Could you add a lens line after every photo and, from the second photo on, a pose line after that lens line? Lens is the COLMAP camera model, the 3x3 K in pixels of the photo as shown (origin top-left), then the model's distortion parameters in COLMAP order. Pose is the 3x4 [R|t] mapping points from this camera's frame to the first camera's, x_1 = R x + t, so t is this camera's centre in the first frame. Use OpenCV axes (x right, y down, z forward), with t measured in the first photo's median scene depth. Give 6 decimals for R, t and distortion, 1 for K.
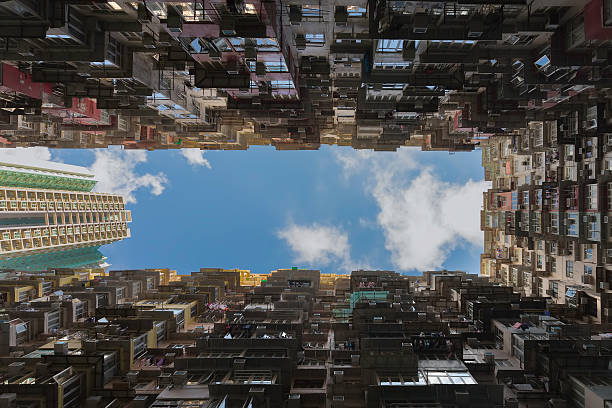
lens RADIAL K [[251.9, 0, 303.6], [0, 251.9, 204.7], [0, 0, 1]] dist [0.007216, 0.000199]
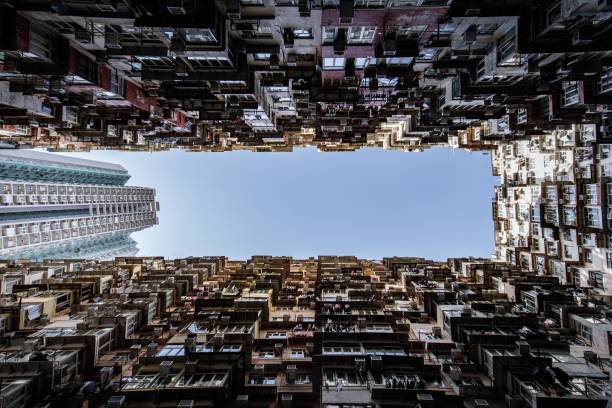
lens RADIAL K [[215.1, 0, 306.3], [0, 215.1, 188.6], [0, 0, 1]] dist [0.036630, 0.000115]
pose [[0.999945, -0.006416, -0.008345, -0.186024], [0.006159, 0.999518, -0.030438, -0.021915], [0.008536, 0.030385, 0.999502, 0.023324]]
